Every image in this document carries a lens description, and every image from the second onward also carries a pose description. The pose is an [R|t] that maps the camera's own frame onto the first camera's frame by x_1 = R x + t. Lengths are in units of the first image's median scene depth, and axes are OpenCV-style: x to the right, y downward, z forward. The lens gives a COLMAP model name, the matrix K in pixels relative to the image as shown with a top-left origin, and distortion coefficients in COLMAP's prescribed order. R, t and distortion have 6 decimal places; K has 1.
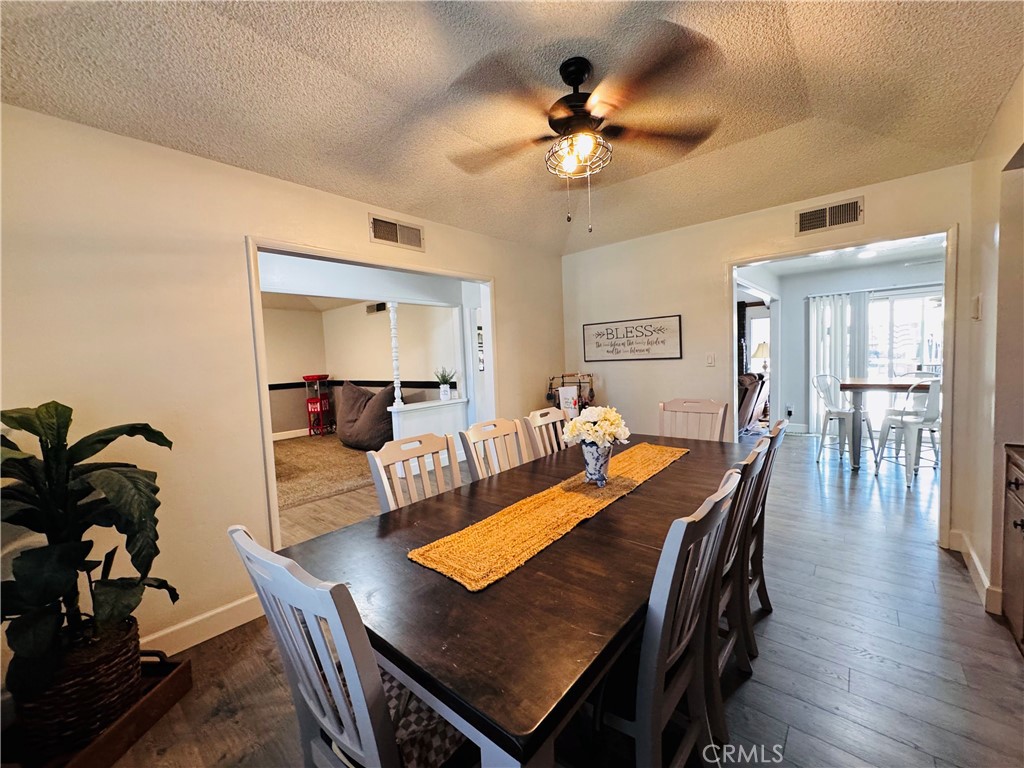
lens RADIAL K [[409.7, 0, 513.0], [0, 409.7, 386.8], [0, 0, 1]] dist [-0.003837, 0.000843]
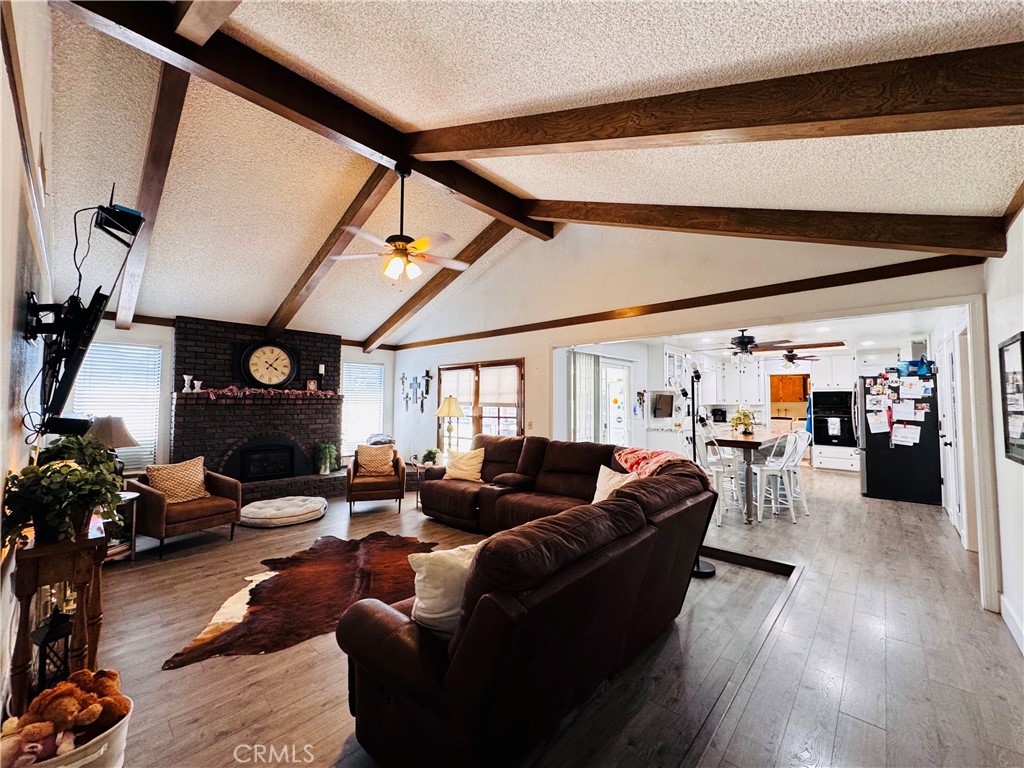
lens RADIAL K [[409.7, 0, 508.1], [0, 409.7, 384.6], [0, 0, 1]] dist [-0.003837, 0.000843]
pose [[0.034340, 0.083269, 0.995935, -0.238159], [0.065033, 0.994225, -0.085368, -0.093185], [-0.997292, 0.067701, 0.028726, 1.403151]]
